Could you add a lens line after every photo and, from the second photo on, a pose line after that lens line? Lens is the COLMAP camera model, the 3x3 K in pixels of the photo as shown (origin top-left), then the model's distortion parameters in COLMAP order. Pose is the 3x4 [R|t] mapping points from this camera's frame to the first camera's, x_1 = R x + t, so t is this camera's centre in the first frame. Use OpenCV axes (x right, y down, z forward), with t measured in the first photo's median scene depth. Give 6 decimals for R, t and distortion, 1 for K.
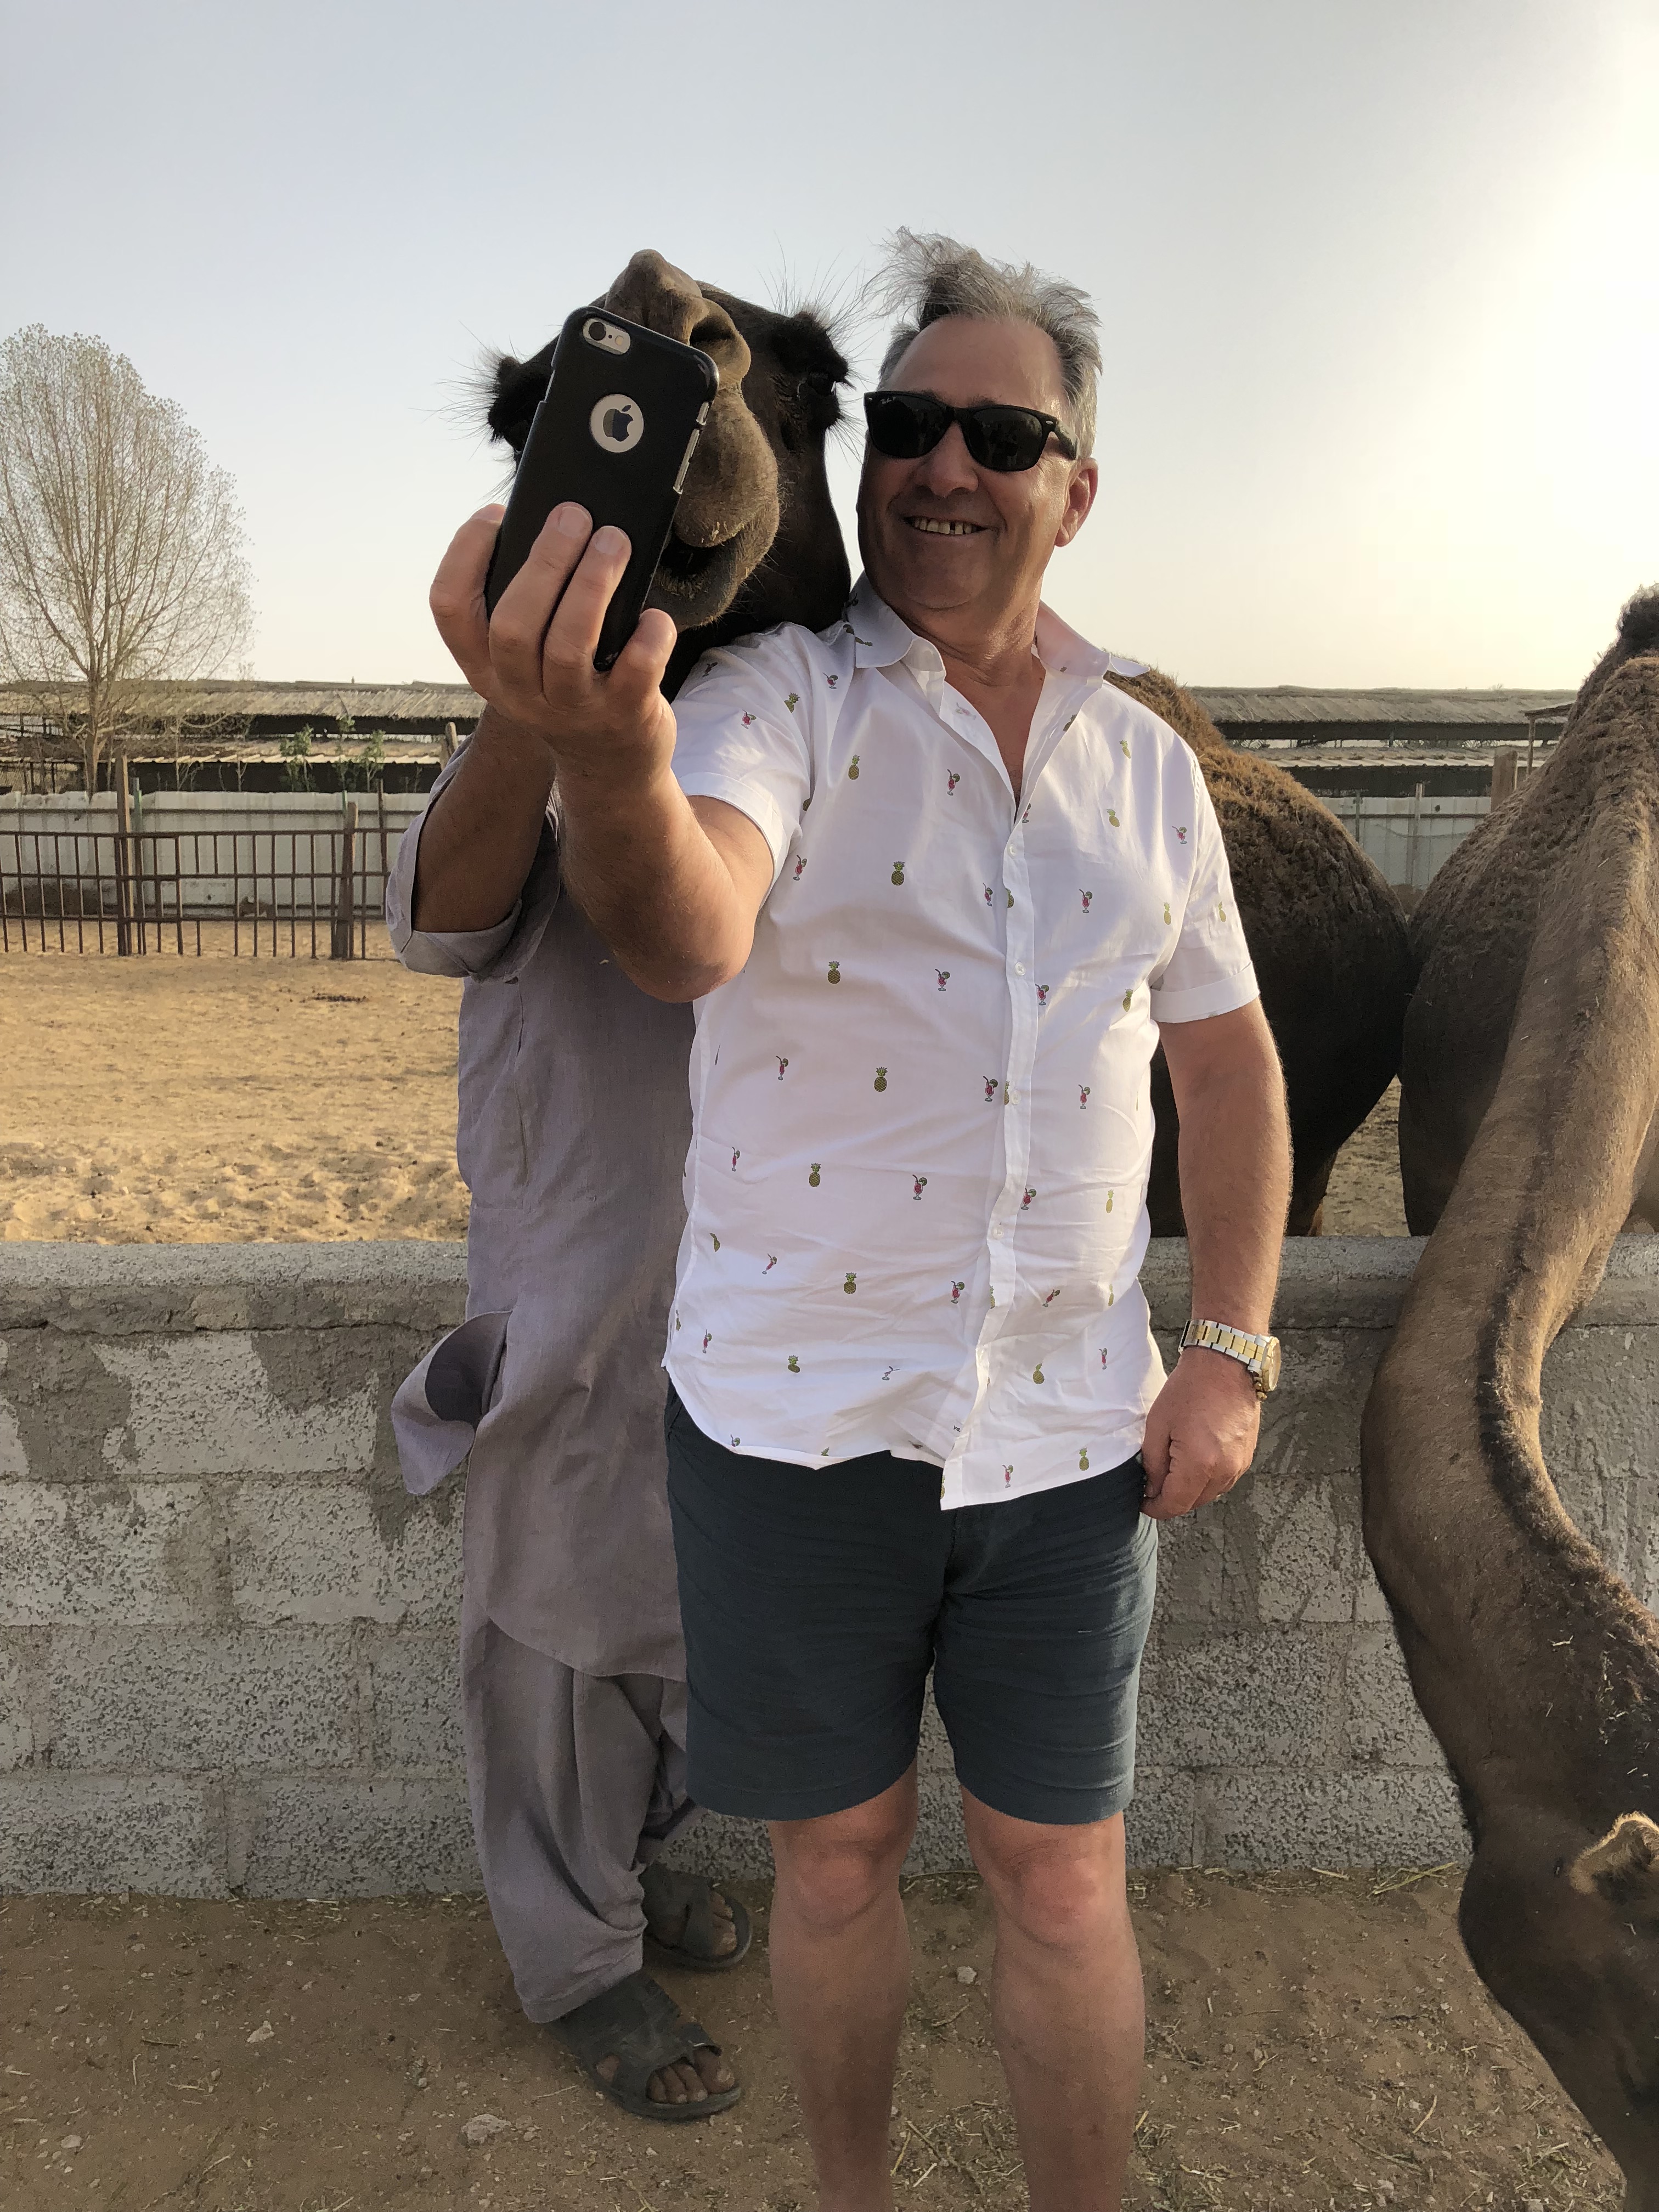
lens RADIAL K [[1792.4, 0, 830.6], [0, 1792.4, 1108.0], [0, 0, 1]] dist [0.011843, 0.027859]
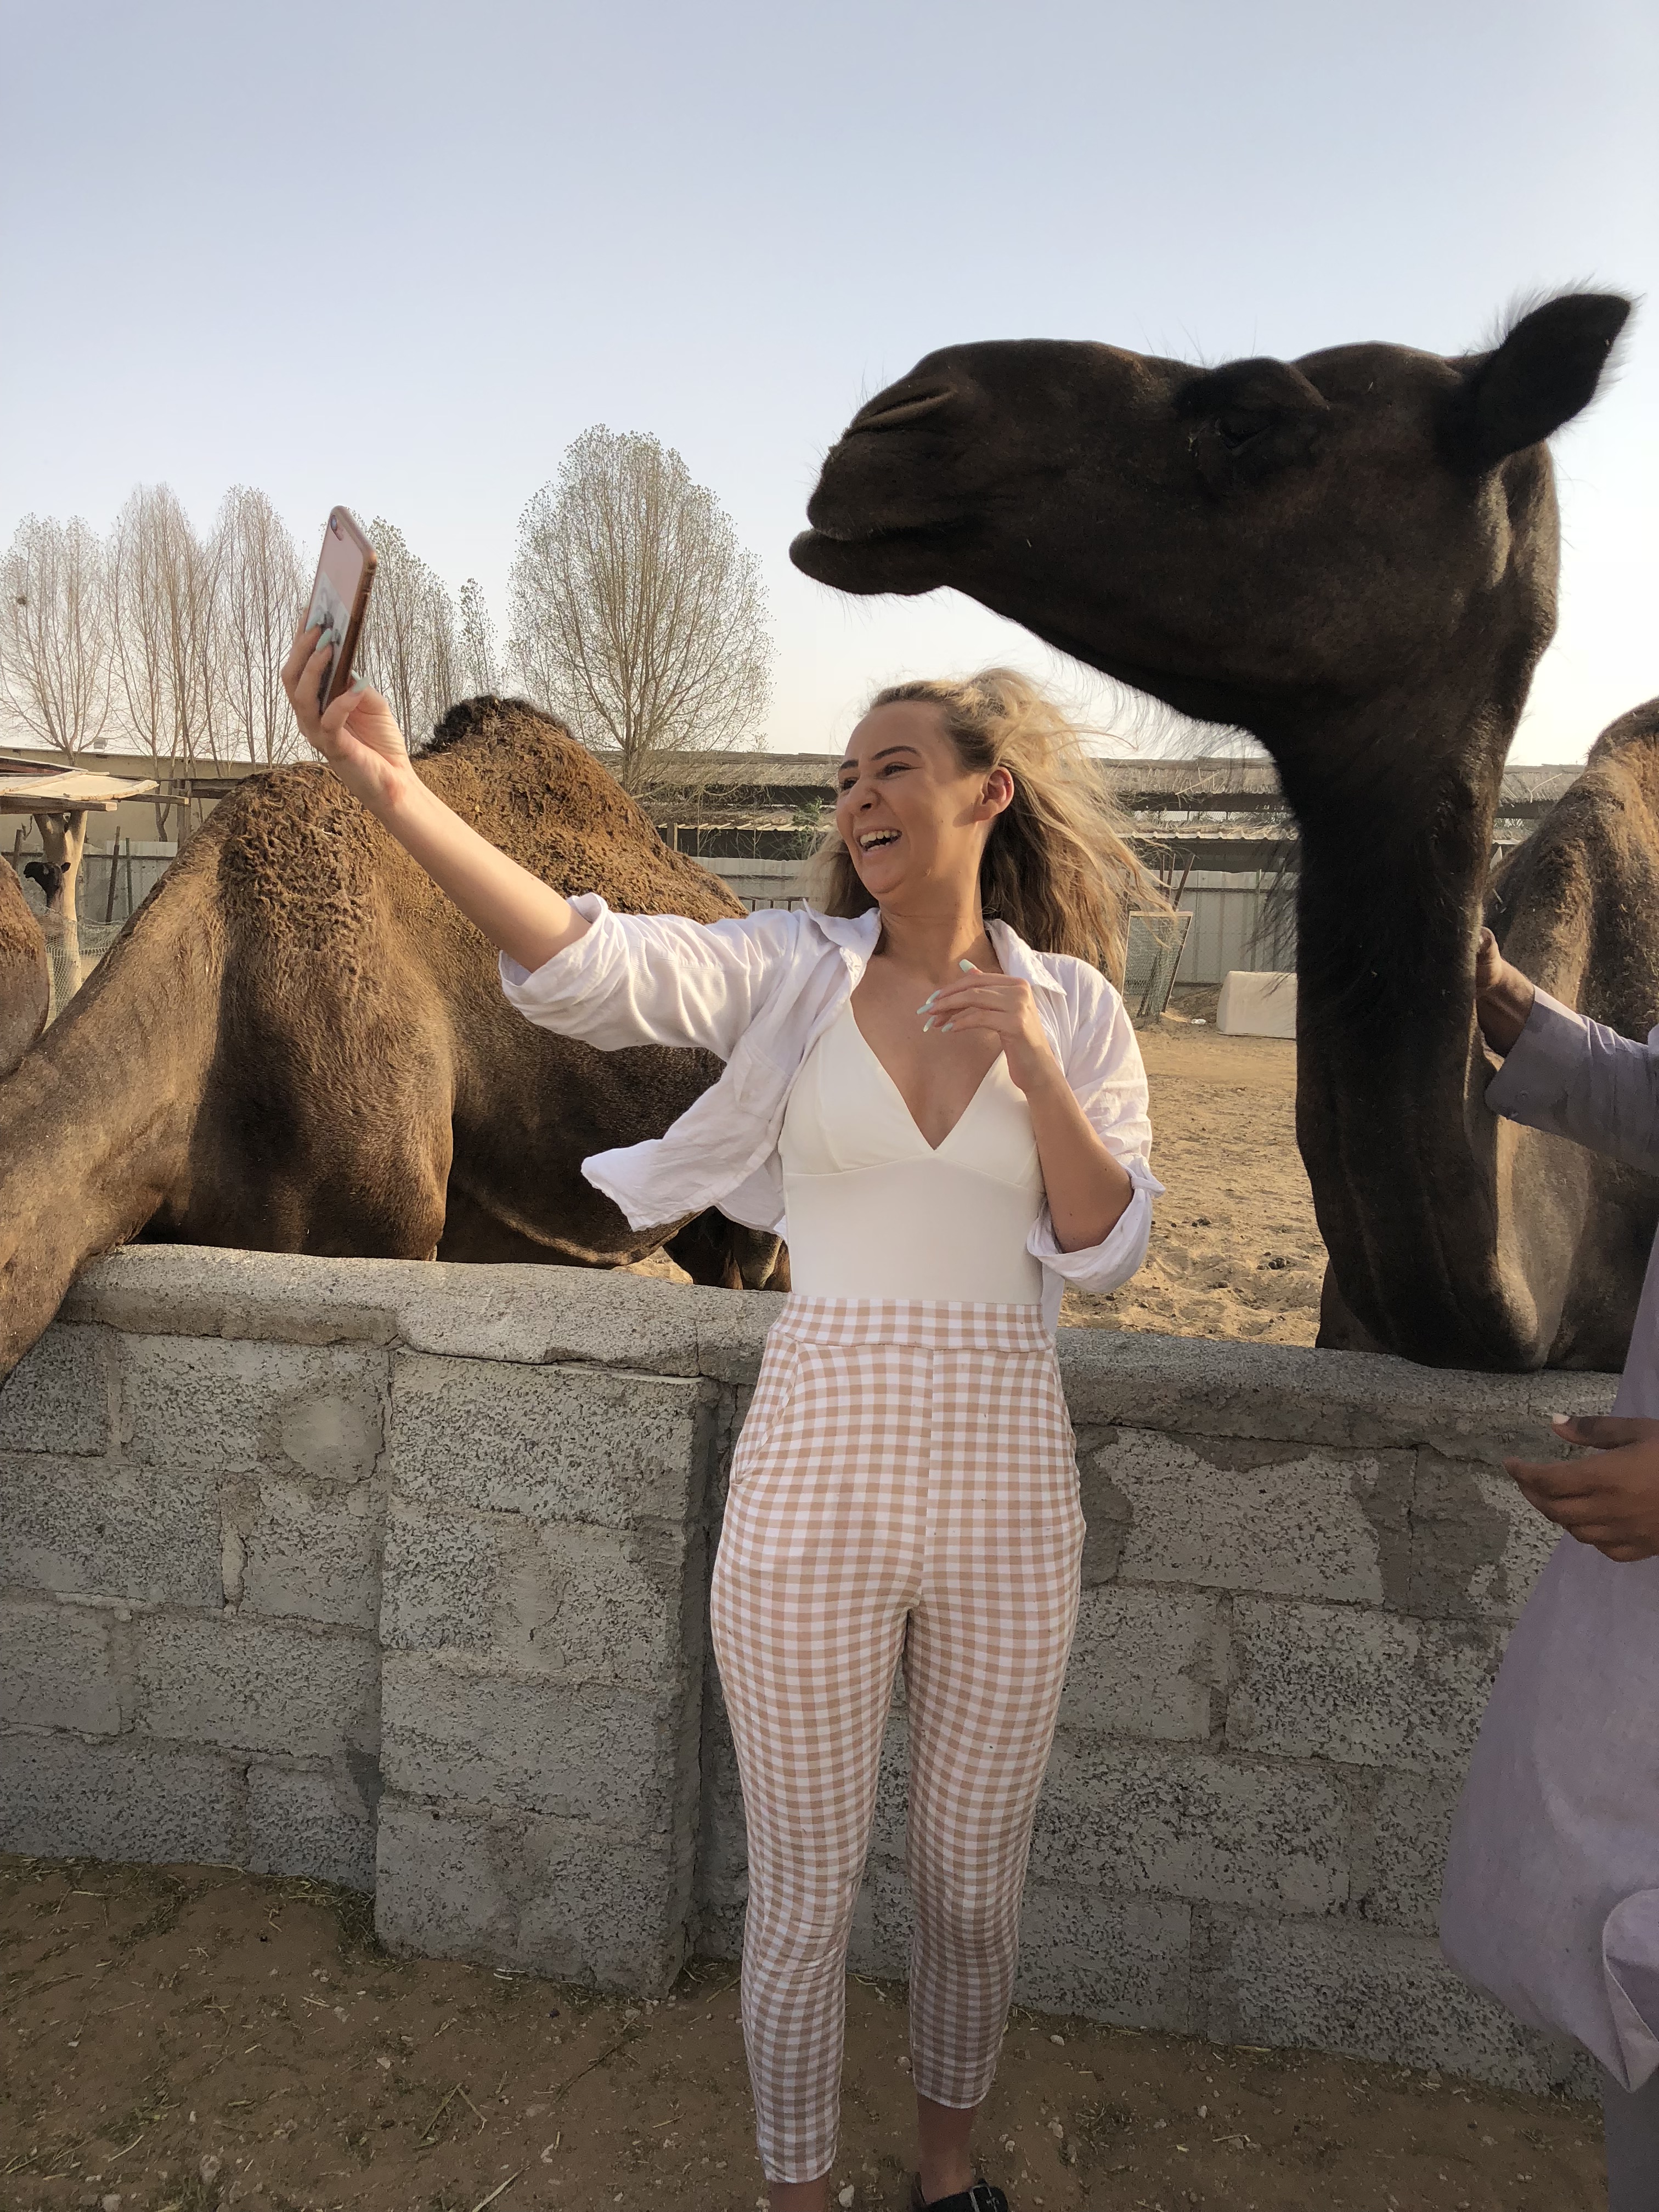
lens RADIAL K [[1792.4, 0, 822.9], [0, 1792.4, 1104.5], [0, 0, 1]] dist [0.011843, 0.027859]
pose [[0.976907, 0.053793, -0.206784, -0.532240], [-0.062248, 0.997461, -0.034598, -0.005560], [0.204398, 0.046671, 0.977775, 0.010274]]
